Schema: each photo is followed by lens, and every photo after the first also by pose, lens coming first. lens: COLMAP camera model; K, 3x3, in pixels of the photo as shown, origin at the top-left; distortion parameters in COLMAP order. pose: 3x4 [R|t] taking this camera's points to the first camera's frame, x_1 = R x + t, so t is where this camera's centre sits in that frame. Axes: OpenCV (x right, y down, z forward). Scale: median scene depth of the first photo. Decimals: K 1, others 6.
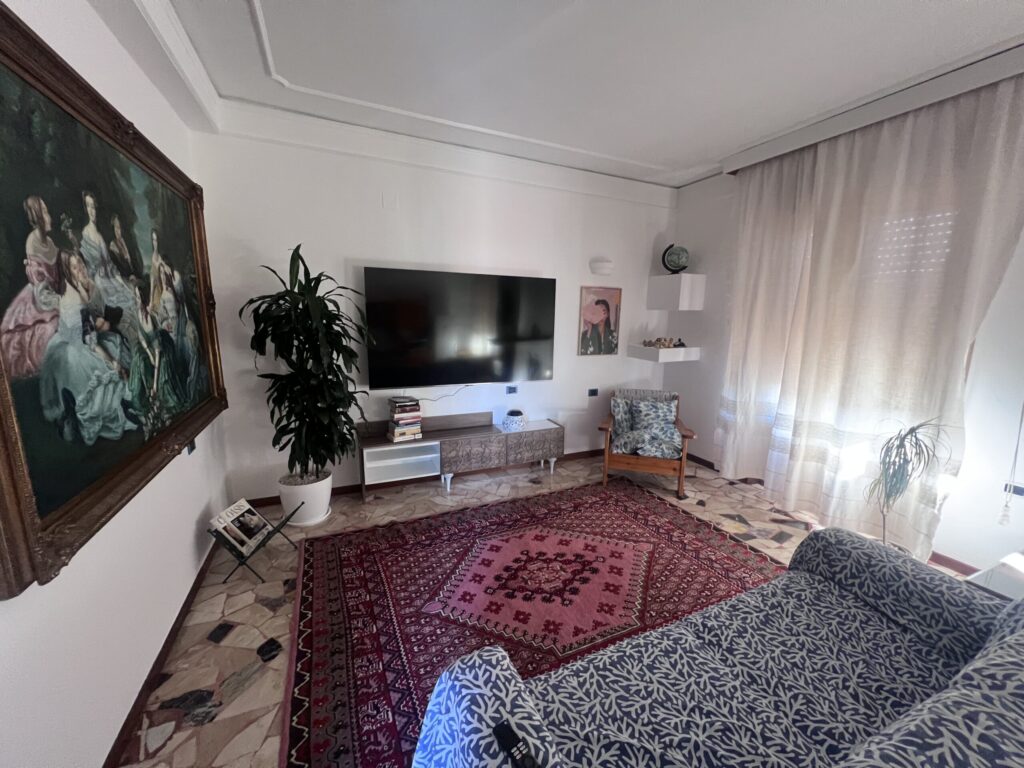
lens RADIAL K [[385.3, 0, 512.0], [0, 385.3, 384.0], [0, 0, 1]] dist [0.000084, 0.000180]
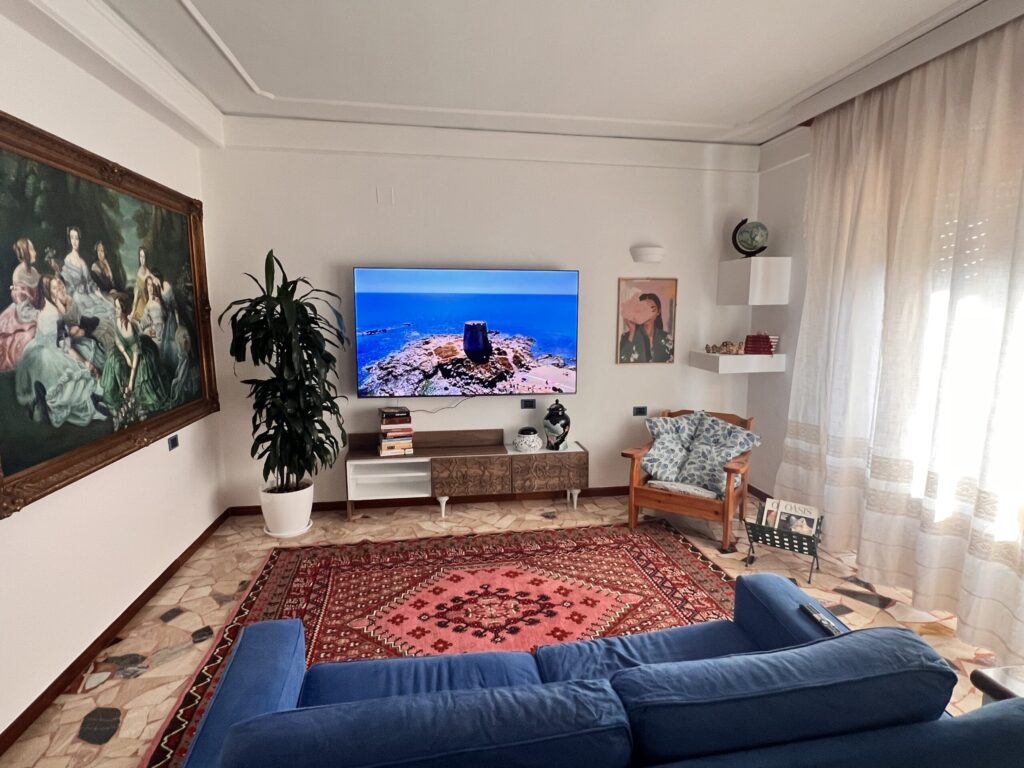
lens RADIAL K [[507.0, 0, 512.0], [0, 507.0, 384.0], [0, 0, 1]] dist [-0.002128, -0.001313]
pose [[0.968137, 0.018599, -0.249730, 0.384039], [-0.027766, 0.999062, -0.033235, 0.015519], [0.248878, 0.039110, 0.967745, -0.119112]]
